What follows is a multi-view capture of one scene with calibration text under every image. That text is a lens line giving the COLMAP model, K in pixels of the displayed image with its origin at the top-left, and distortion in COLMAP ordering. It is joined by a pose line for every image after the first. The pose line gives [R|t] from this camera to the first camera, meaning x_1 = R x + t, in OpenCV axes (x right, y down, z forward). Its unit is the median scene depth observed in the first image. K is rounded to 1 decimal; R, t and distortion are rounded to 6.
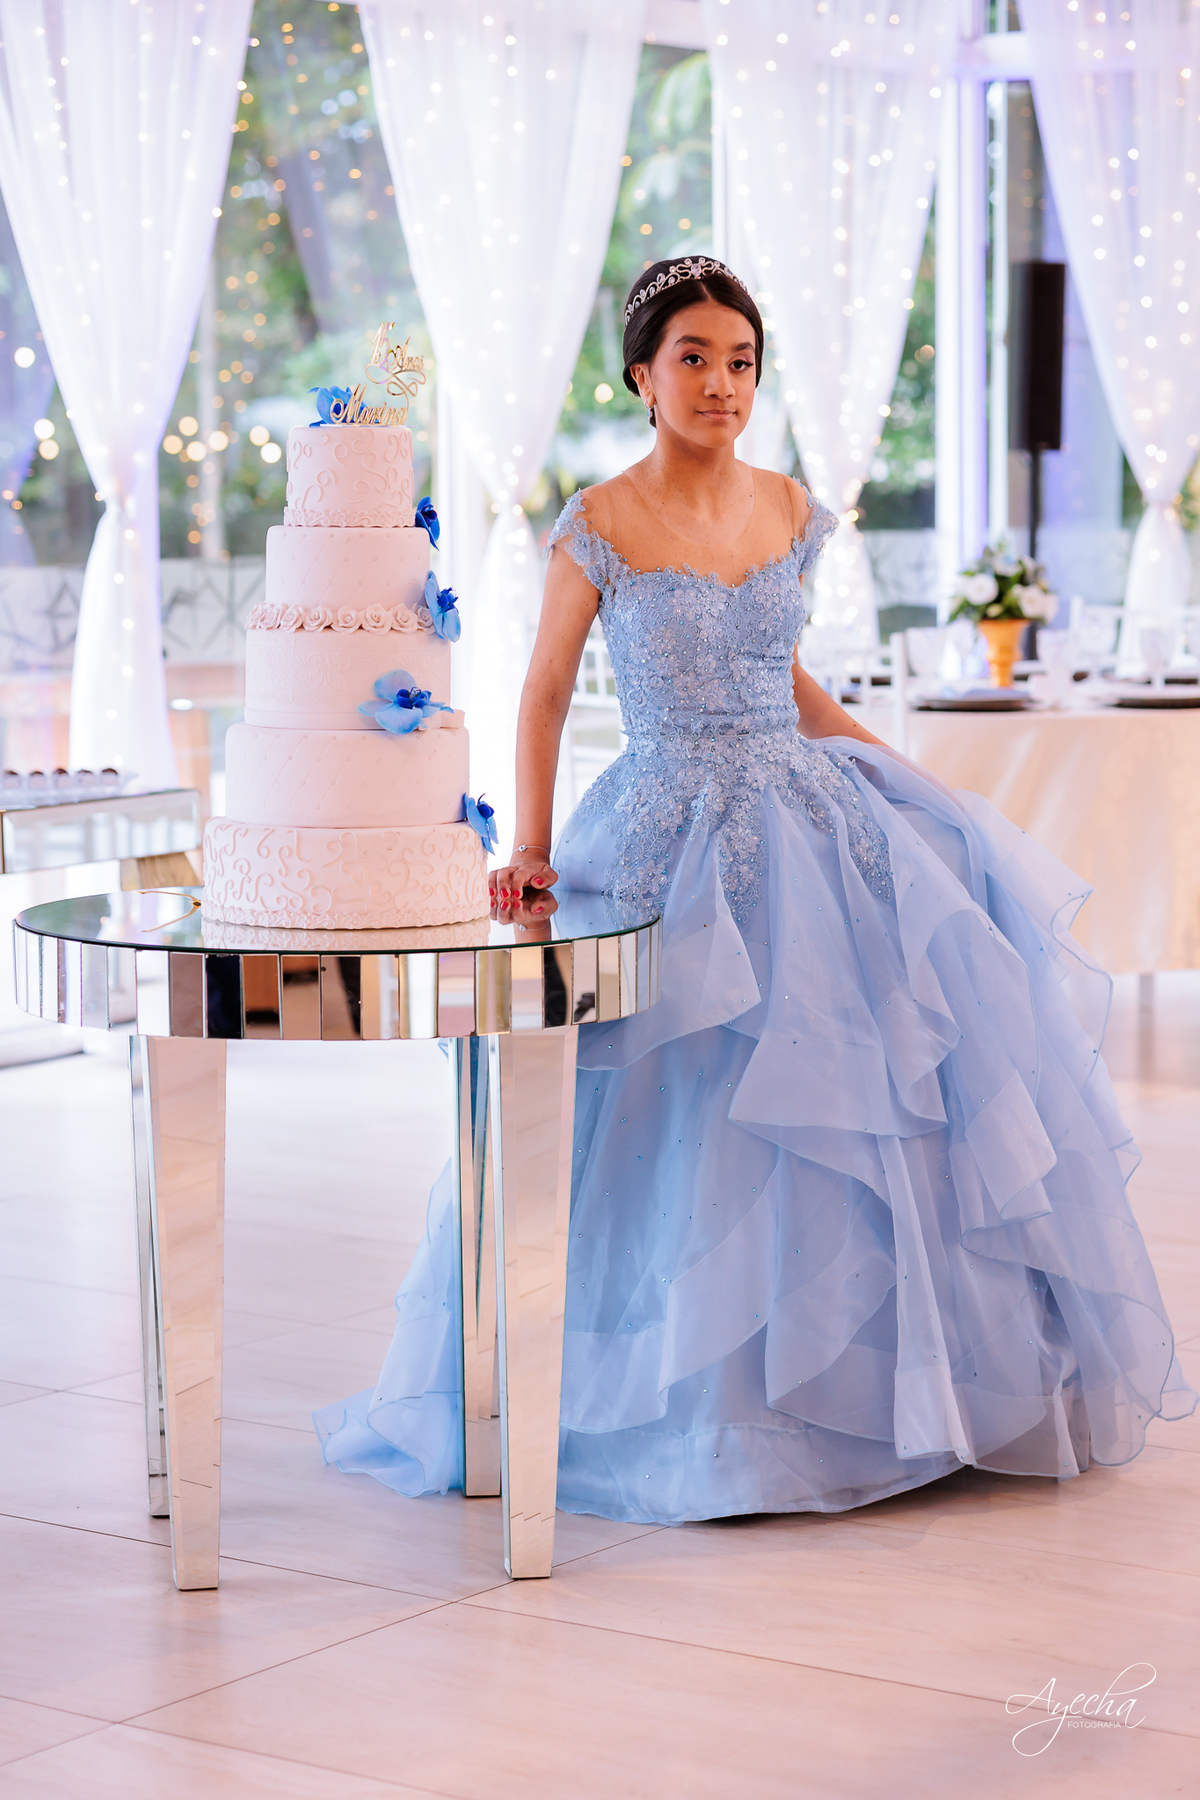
lens RADIAL K [[4173.1, 0, 598.9], [0, 4173.1, 904.3], [0, 0, 1]] dist [0.005384, 0.136335]
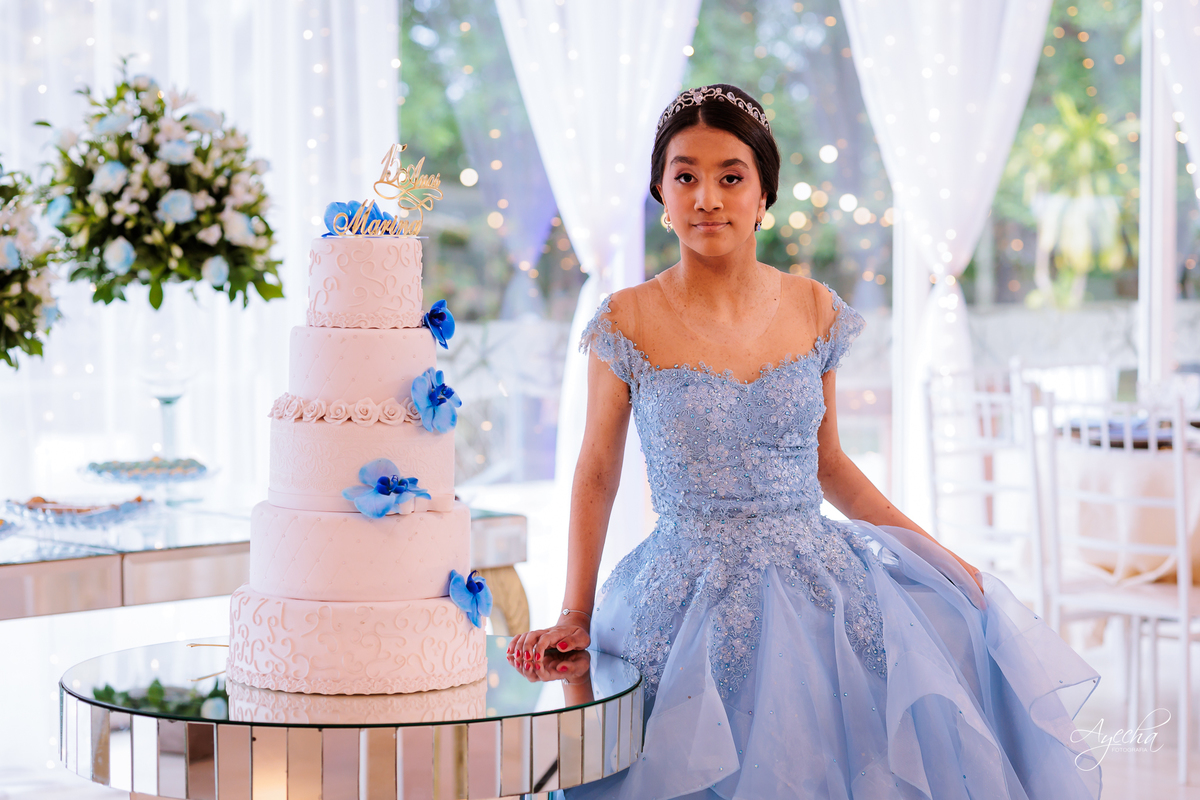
lens RADIAL K [[2804.1, 0, 601.8], [0, 2804.1, 400.2], [0, 0, 1]] dist [-0.089718, -0.175424]
pose [[0.968984, 0.023342, -0.246018, 0.183388], [-0.033591, 0.998730, -0.037544, -0.044400], [0.244830, 0.044644, 0.968538, 0.289771]]
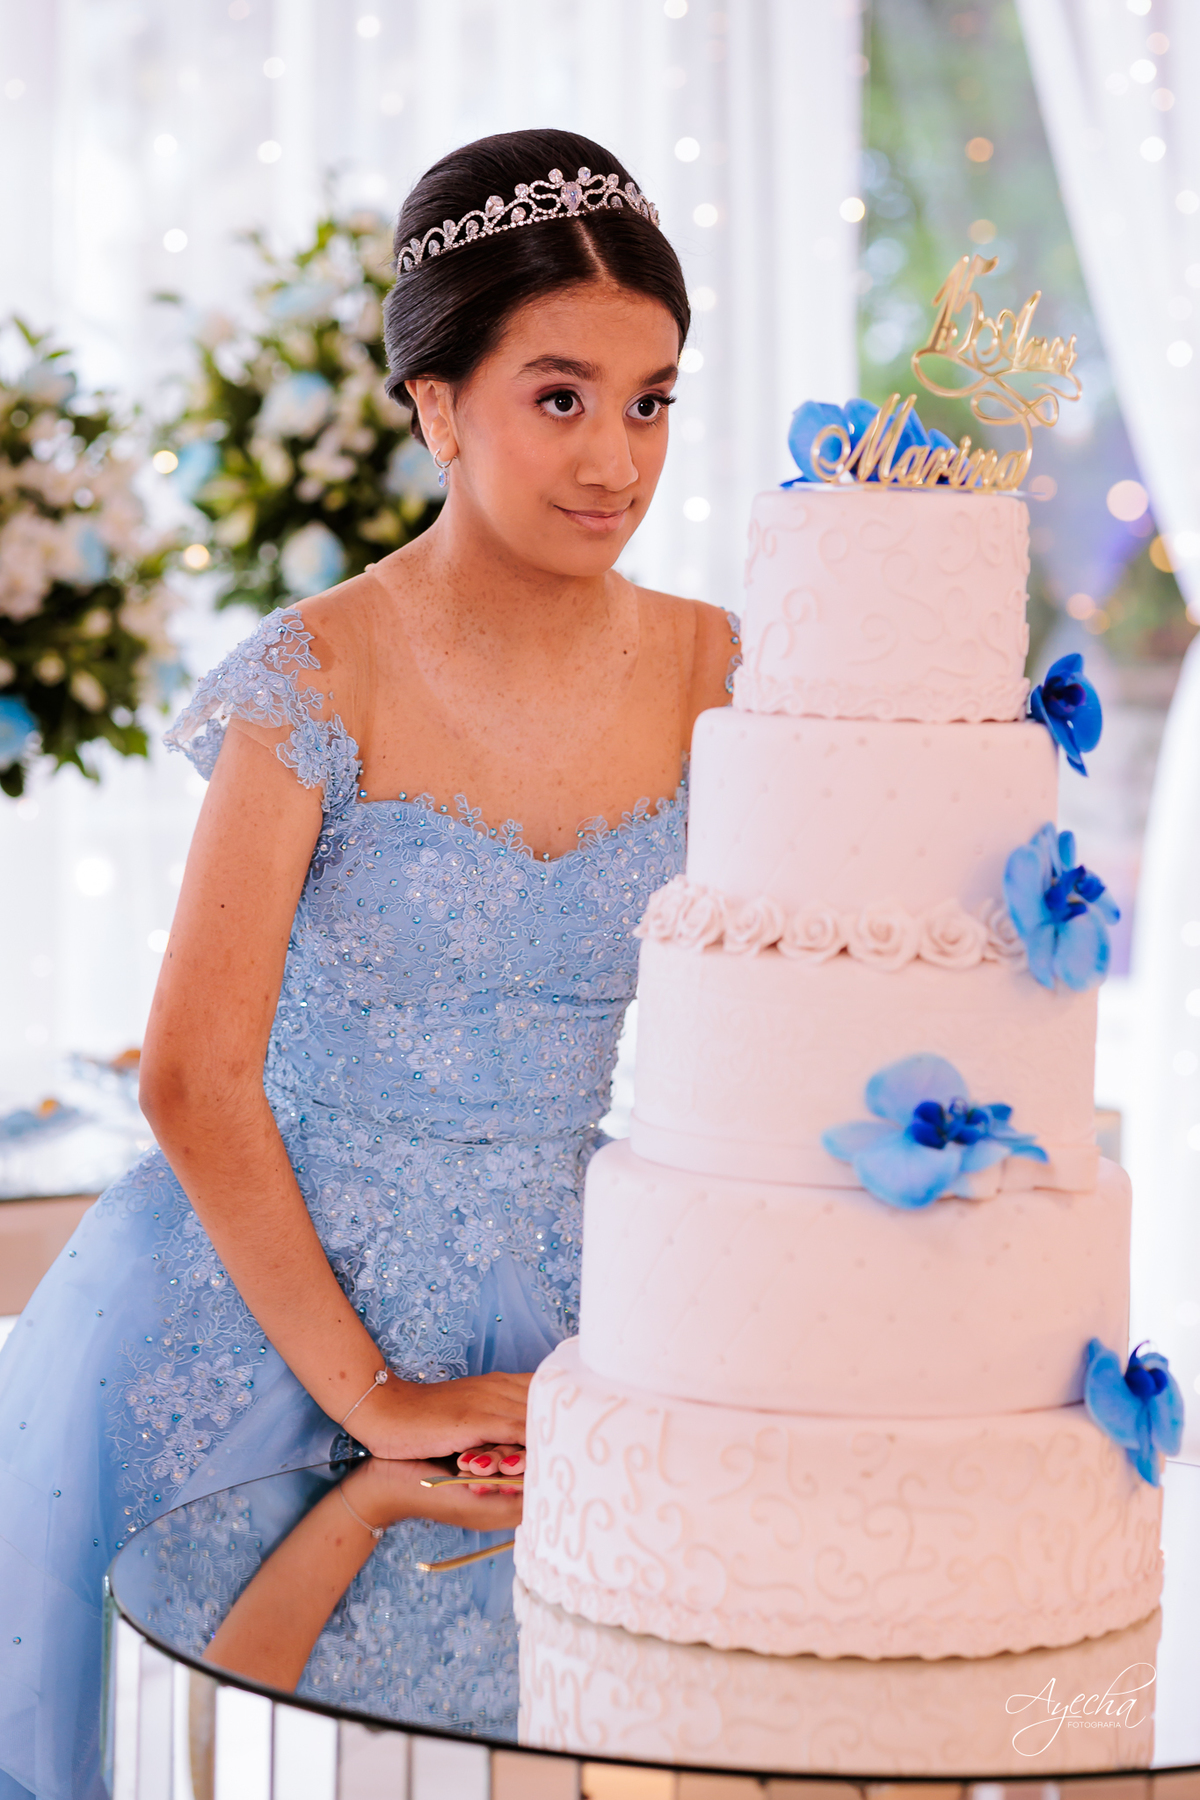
lens RADIAL K [[4173.1, 0, 598.9], [0, 4173.1, 904.3], [0, 0, 1]] dist [0.005384, 0.136335]
pose [[0.935089, 0.052346, -0.350527, 0.068423], [-0.060894, 0.998054, -0.013401, -0.061850], [0.349143, 0.033877, 0.936457, 0.566867]]
